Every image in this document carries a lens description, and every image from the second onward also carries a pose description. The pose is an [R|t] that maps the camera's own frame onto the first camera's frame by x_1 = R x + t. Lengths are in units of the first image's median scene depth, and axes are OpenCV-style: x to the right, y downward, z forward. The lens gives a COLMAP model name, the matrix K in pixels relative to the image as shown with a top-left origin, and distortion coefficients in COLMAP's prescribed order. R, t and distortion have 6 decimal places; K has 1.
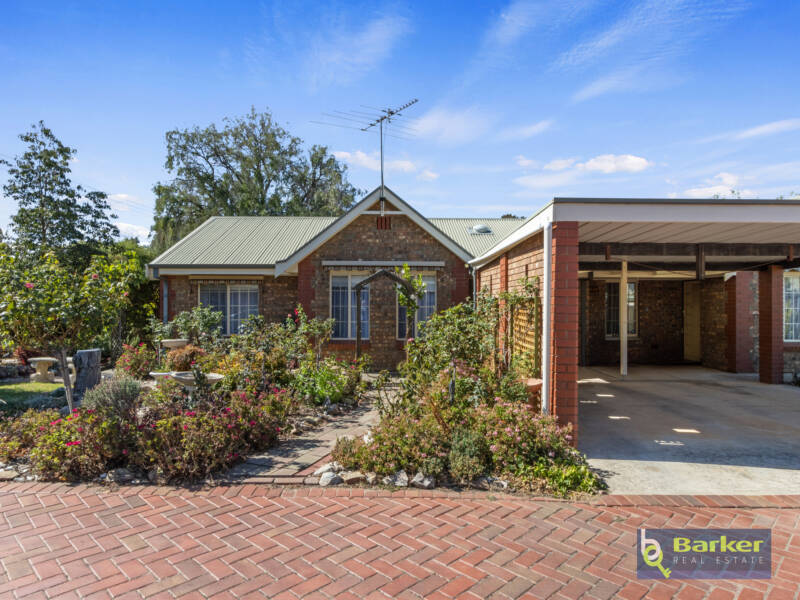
lens RADIAL K [[493.2, 0, 400.0], [0, 493.2, 300.0], [0, 0, 1]] dist [0.002351, 0.000107]
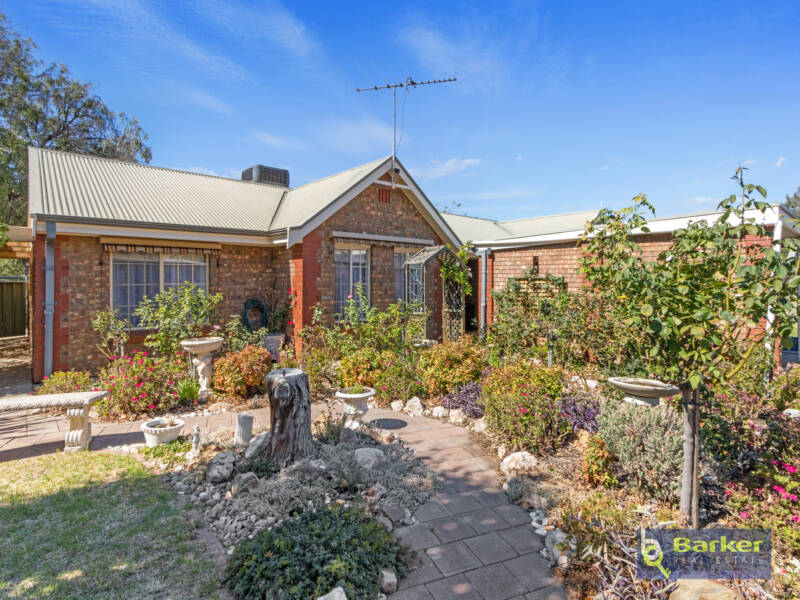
lens RADIAL K [[414.8, 0, 398.4], [0, 414.8, 274.6], [0, 0, 1]] dist [0.000364, 0.000294]
pose [[0.754000, 0.005819, 0.656849, -0.573218], [-0.006879, 0.999976, -0.000962, -0.004504], [-0.656839, -0.003793, 0.754021, 0.410837]]
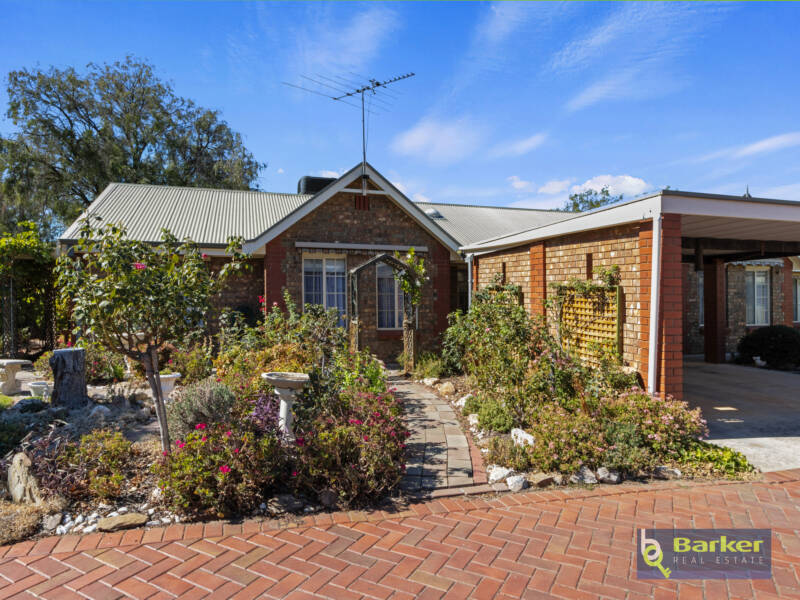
lens RADIAL K [[518.7, 0, 405.2], [0, 518.7, 290.0], [0, 0, 1]] dist [0.003149, 0.001082]
pose [[0.961337, 0.006458, 0.275298, -0.237520], [-0.008299, 0.999950, 0.005520, 0.000272], [-0.275249, -0.007591, 0.961343, 0.052473]]
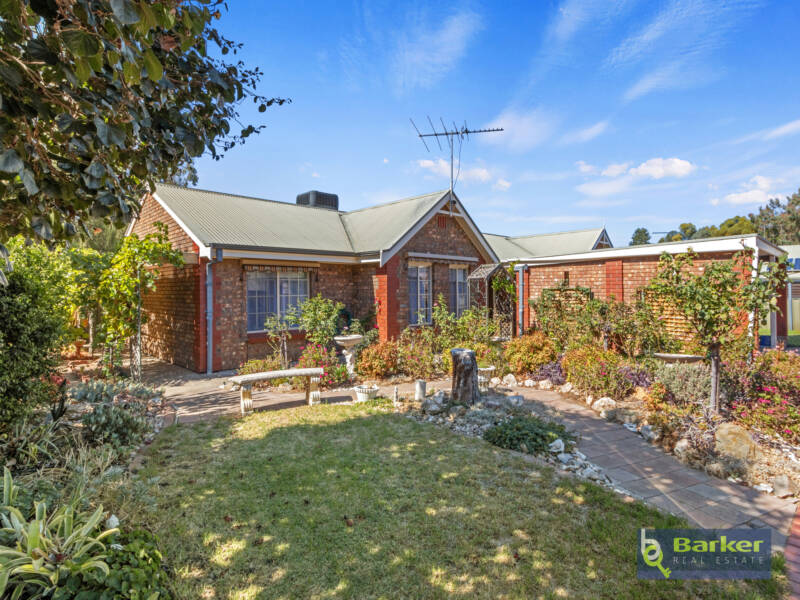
lens RADIAL K [[415.8, 0, 398.4], [0, 415.8, 283.1], [0, 0, 1]] dist [-0.000550, 0.000077]
pose [[0.729948, 0.003810, 0.683492, -0.827502], [-0.000615, 0.999988, -0.004917, -0.009098], [-0.683502, 0.003169, 0.729942, 0.387392]]
